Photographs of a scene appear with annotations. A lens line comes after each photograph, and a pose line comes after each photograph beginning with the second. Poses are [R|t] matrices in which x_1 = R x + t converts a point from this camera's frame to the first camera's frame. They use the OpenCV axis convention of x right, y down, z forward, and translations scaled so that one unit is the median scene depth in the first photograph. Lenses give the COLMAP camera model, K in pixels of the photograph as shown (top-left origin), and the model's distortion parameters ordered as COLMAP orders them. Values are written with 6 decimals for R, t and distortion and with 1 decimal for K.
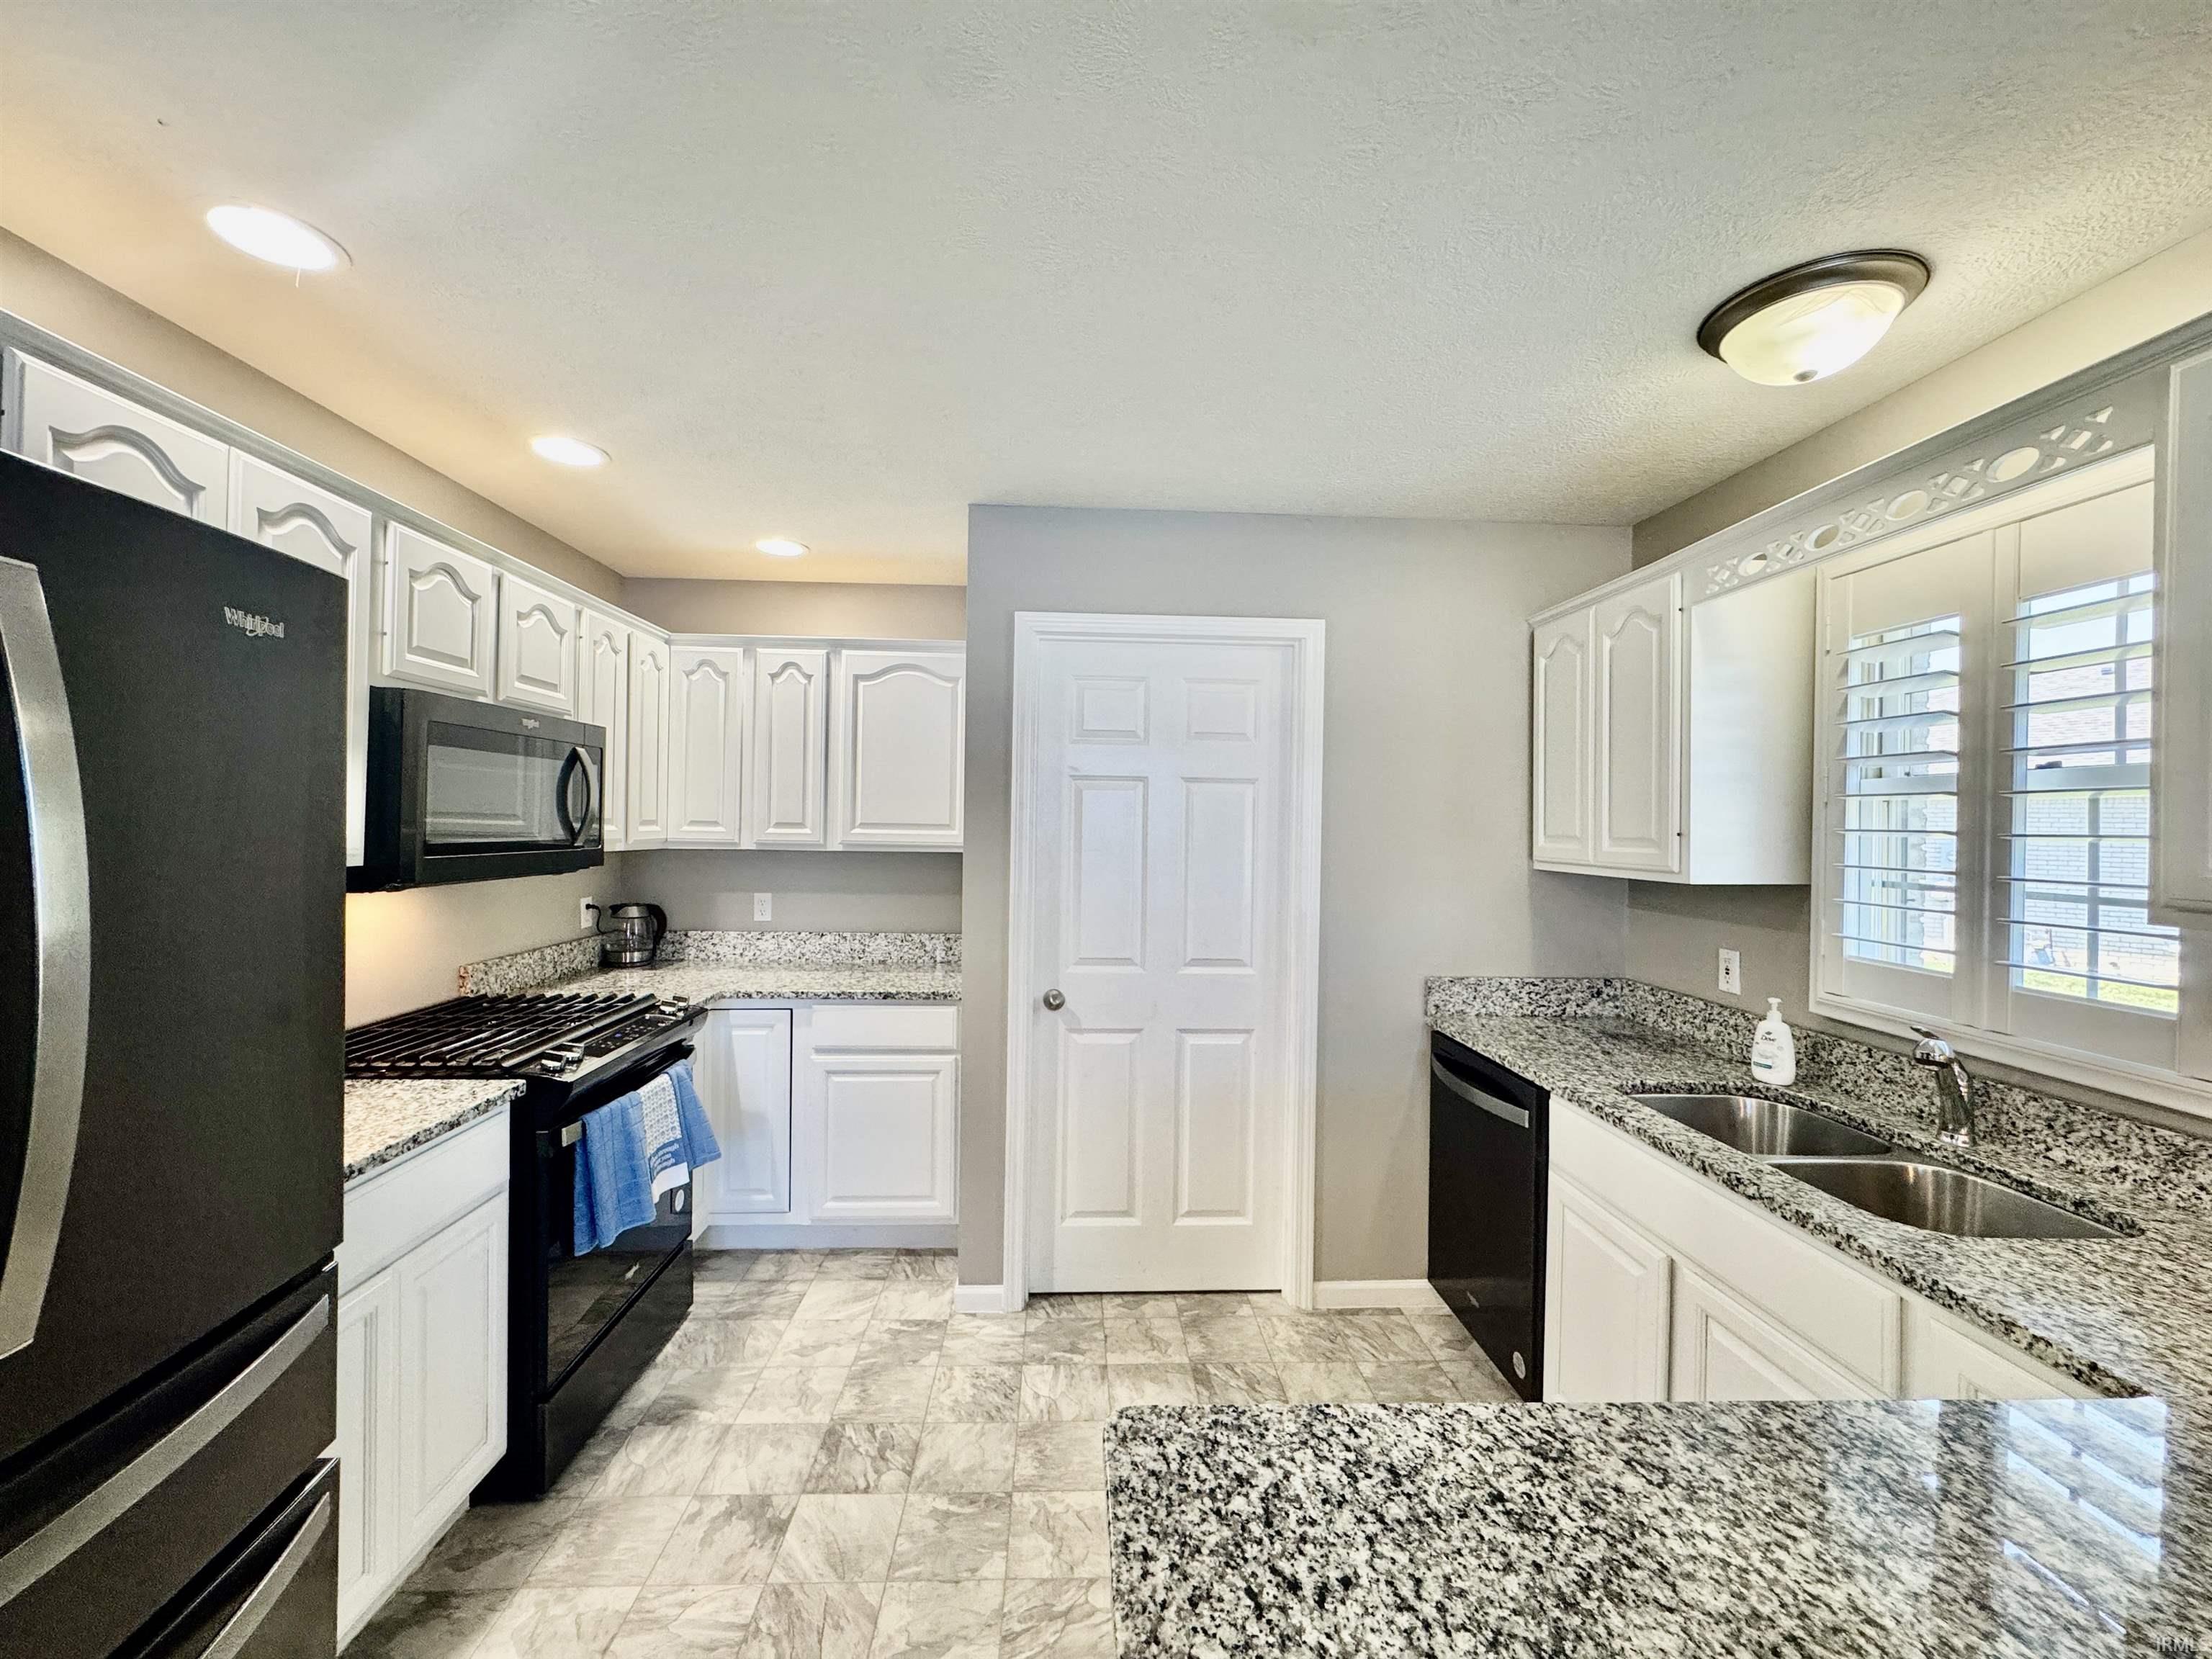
lens RADIAL K [[879.2, 0, 1107.5], [0, 879.2, 832.2], [0, 0, 1]] dist [-0.003306, -0.000252]
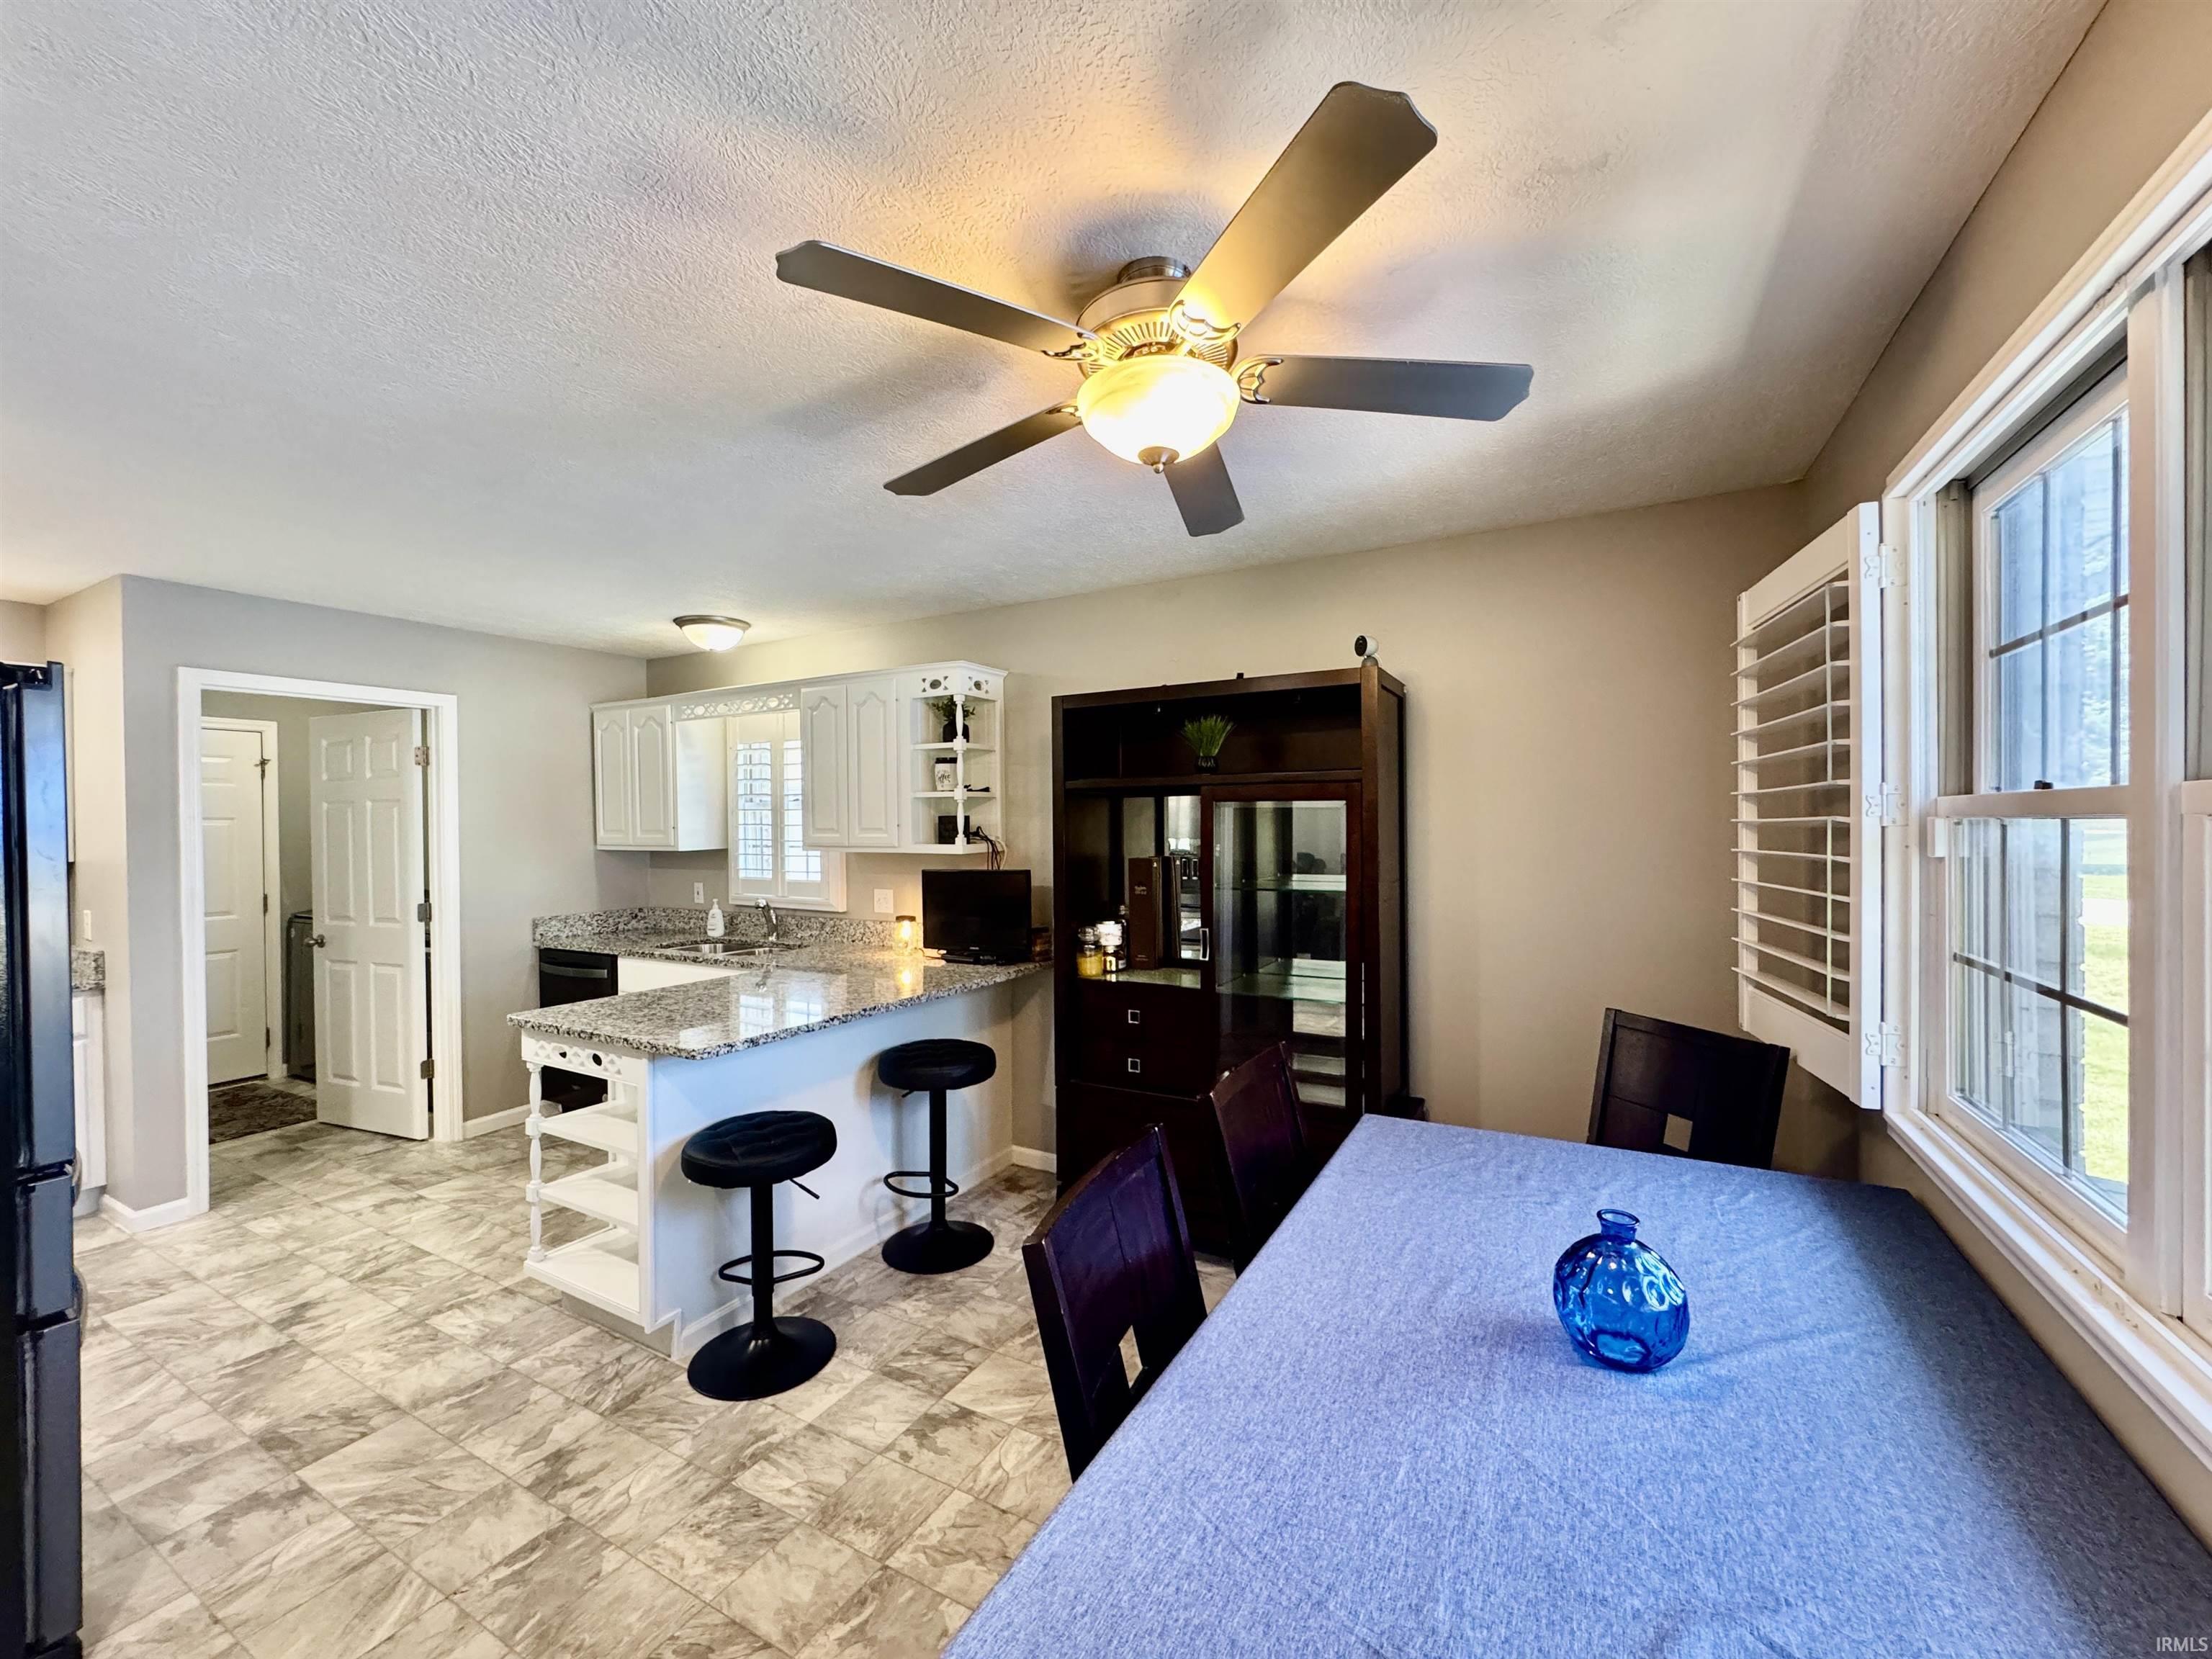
lens RADIAL K [[879.2, 0, 1111.5], [0, 879.2, 833.7], [0, 0, 1]] dist [-0.003306, -0.000252]
pose [[0.514835, -0.031932, 0.856694, -0.658452], [0.021759, 0.999471, 0.024178, -0.012579], [-0.857013, 0.006193, 0.515258, -1.058872]]
